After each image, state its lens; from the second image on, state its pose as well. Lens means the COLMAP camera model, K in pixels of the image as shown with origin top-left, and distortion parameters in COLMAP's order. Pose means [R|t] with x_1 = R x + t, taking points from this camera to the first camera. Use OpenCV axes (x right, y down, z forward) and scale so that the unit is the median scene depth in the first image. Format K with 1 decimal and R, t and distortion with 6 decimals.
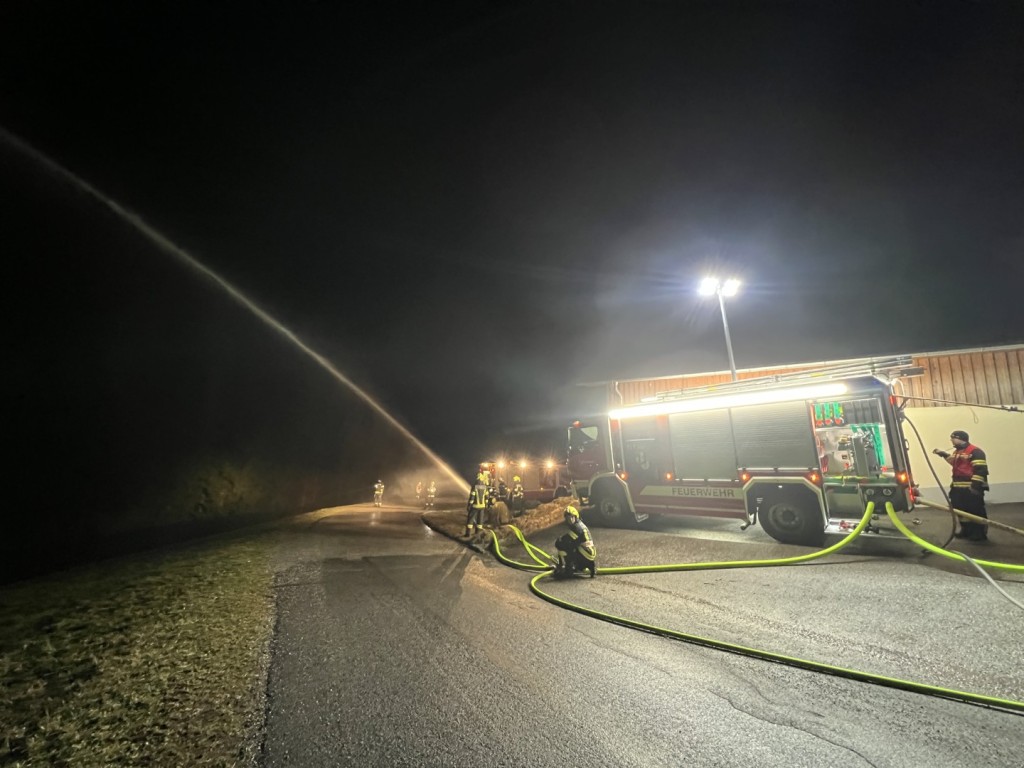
lens RADIAL K [[418.1, 0, 512.0], [0, 418.1, 384.0], [0, 0, 1]] dist [-0.000333, 0.000094]
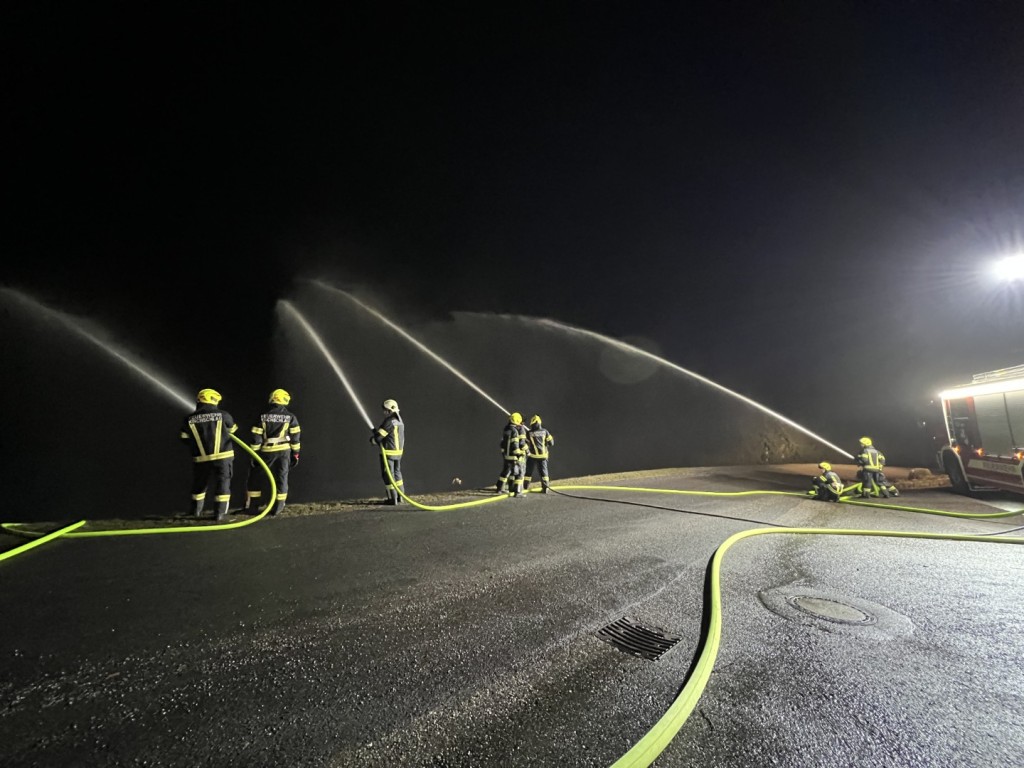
lens RADIAL K [[418.1, 0, 512.0], [0, 418.1, 384.0], [0, 0, 1]] dist [-0.000333, 0.000094]
pose [[0.316516, -0.064143, -0.946416, 0.990963], [0.155299, 0.987753, -0.015007, -0.128443], [0.935788, -0.142228, 0.322601, -0.478642]]
